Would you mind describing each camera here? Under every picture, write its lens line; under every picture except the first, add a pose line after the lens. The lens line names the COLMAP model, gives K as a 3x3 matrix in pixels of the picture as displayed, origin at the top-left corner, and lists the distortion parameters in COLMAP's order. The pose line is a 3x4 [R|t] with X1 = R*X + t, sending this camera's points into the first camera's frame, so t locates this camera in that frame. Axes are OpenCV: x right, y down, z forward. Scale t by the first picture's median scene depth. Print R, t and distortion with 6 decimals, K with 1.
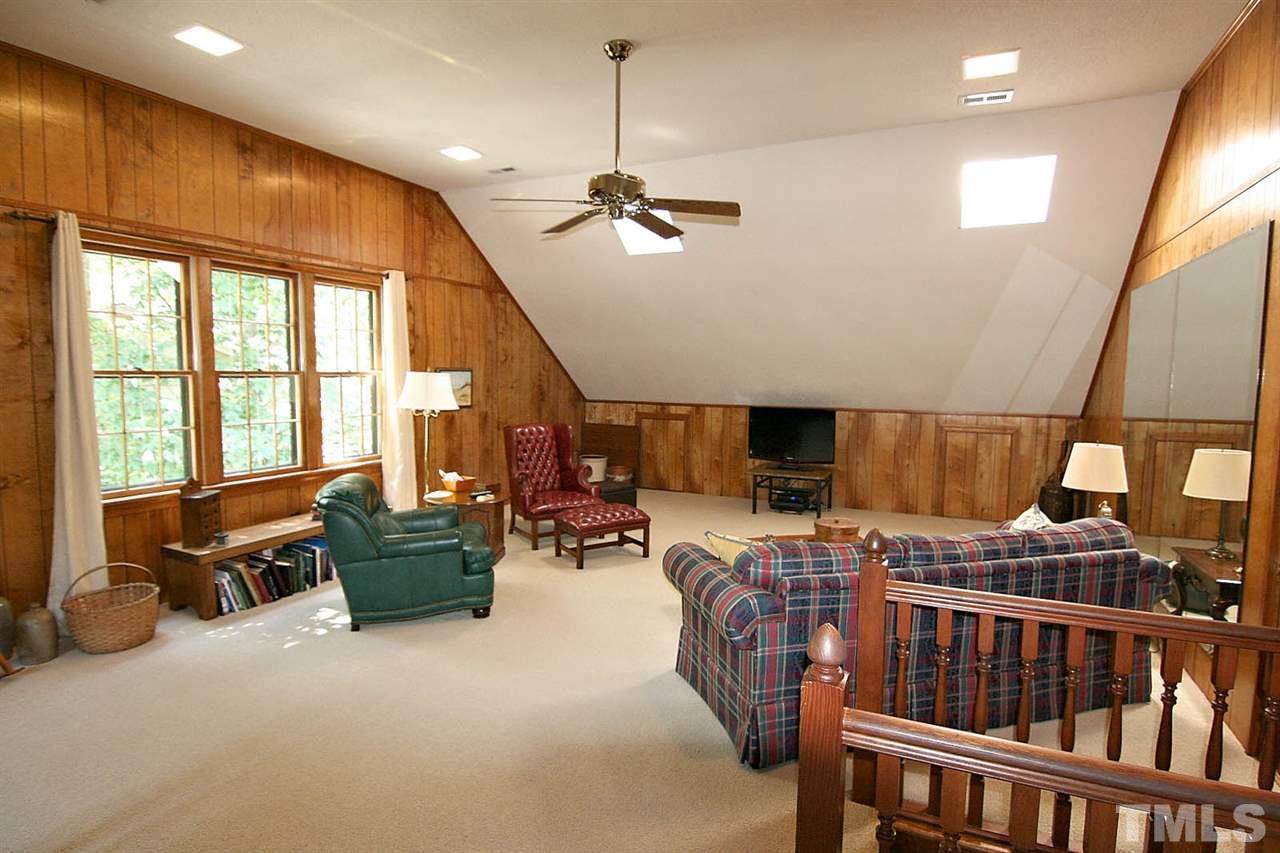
lens RADIAL K [[653.3, 0, 647.1], [0, 653.3, 427.5], [0, 0, 1]] dist [-0.002410, -0.014121]
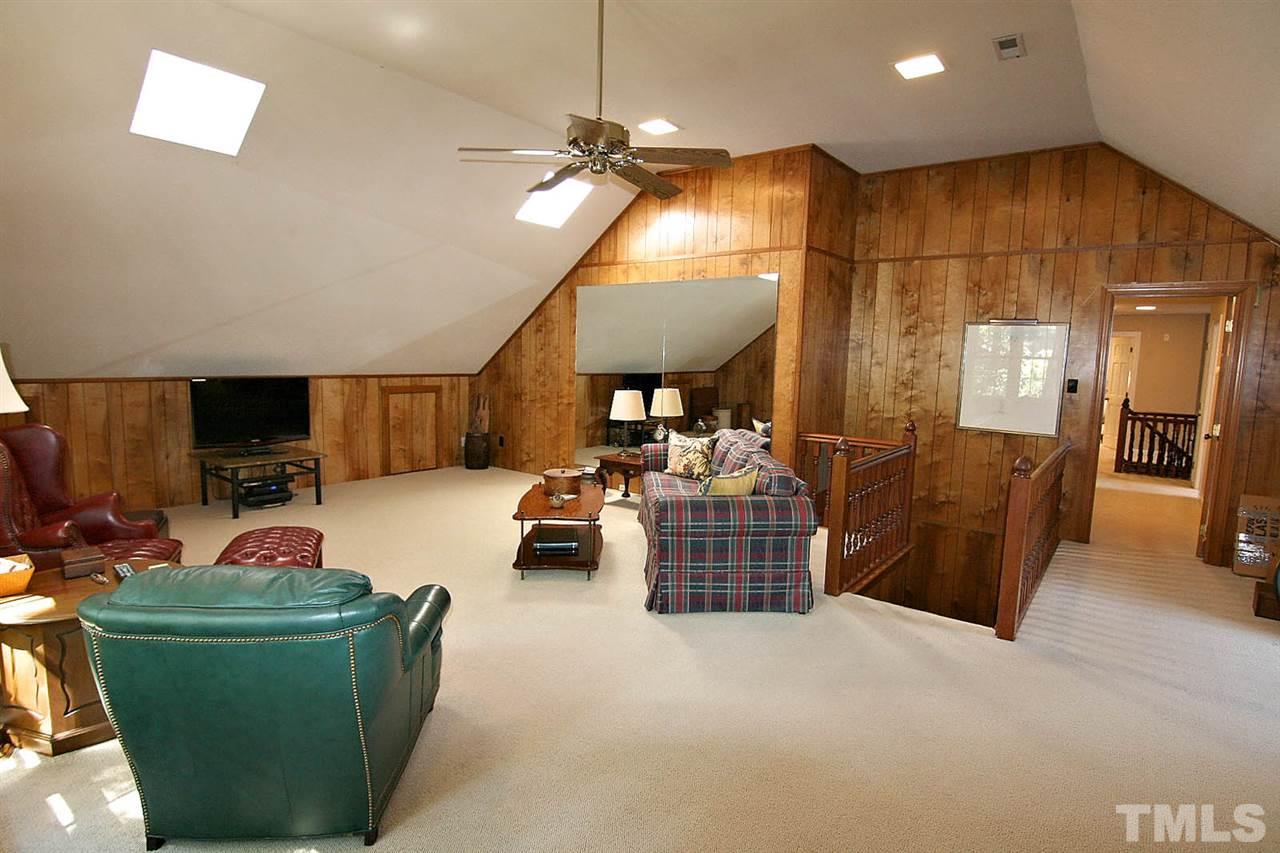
lens RADIAL K [[653.3, 0, 647.1], [0, 653.3, 427.5], [0, 0, 1]] dist [-0.002410, -0.014121]
pose [[0.196525, -0.115118, 0.973717, -0.476864], [0.055199, 0.992808, 0.106234, -0.028184], [-0.978944, 0.032870, 0.201466, 0.377135]]
